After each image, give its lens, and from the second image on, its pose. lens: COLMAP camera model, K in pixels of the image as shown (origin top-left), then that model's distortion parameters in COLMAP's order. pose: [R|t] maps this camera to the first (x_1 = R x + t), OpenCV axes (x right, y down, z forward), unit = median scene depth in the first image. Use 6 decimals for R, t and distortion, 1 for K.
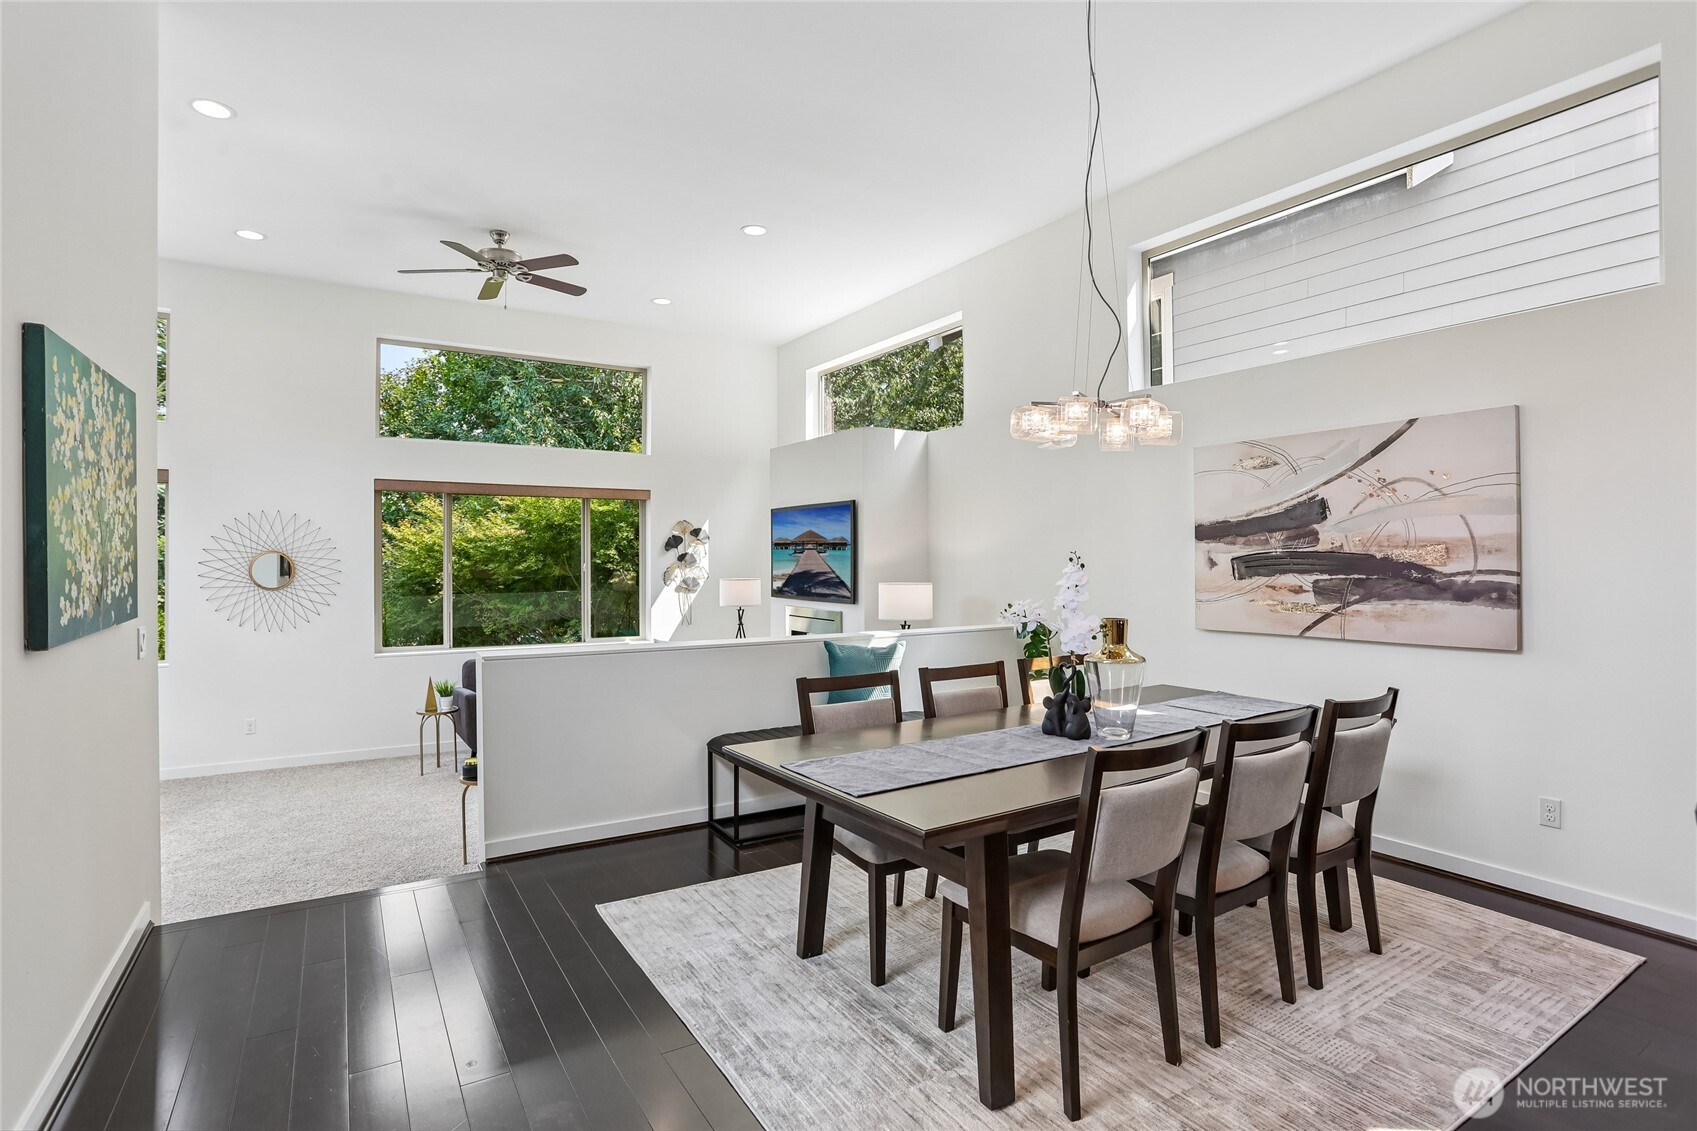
lens RADIAL K [[823.0, 0, 846.3], [0, 823.0, 575.9], [0, 0, 1]] dist [-0.067773, 0.035750]
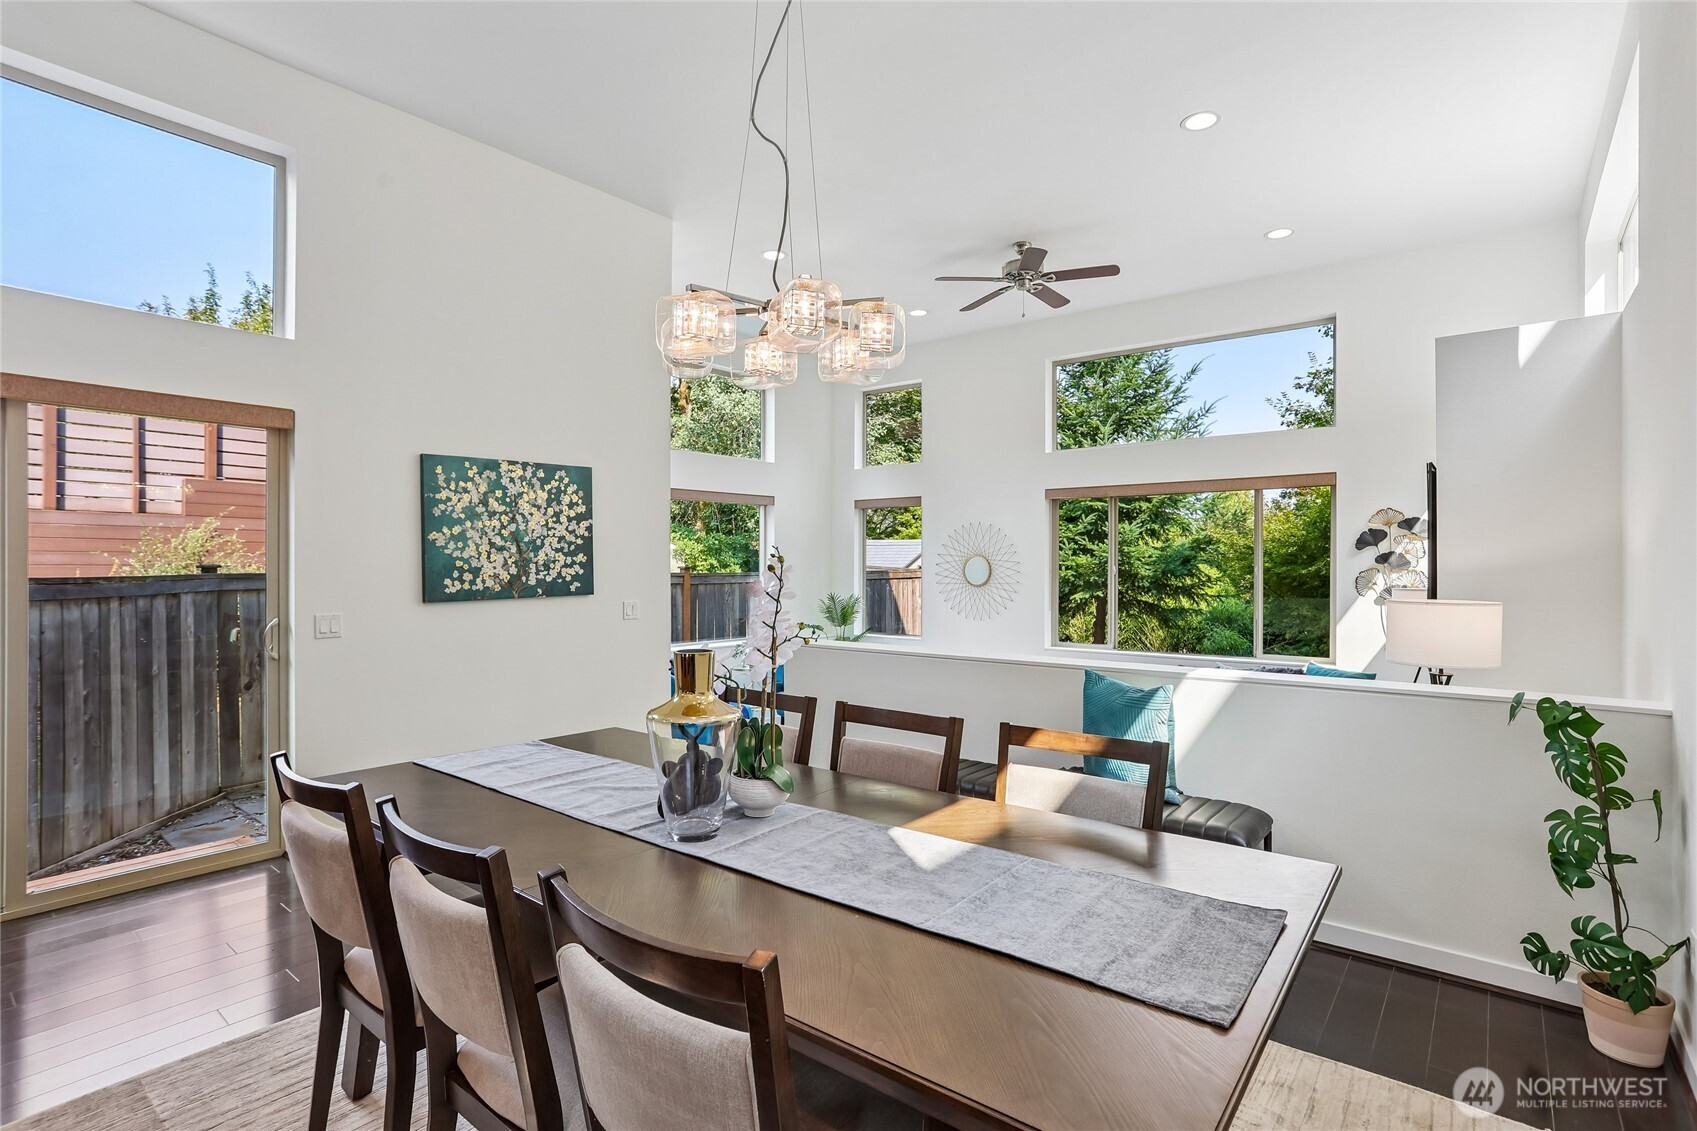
lens RADIAL K [[823.0, 0, 846.3], [0, 823.0, 575.9], [0, 0, 1]] dist [-0.067773, 0.035750]
pose [[0.335578, 0.012590, -0.941928, 0.324034], [-0.016422, 0.999837, 0.007514, -0.003957], [0.941869, 0.012947, 0.335730, 0.301355]]
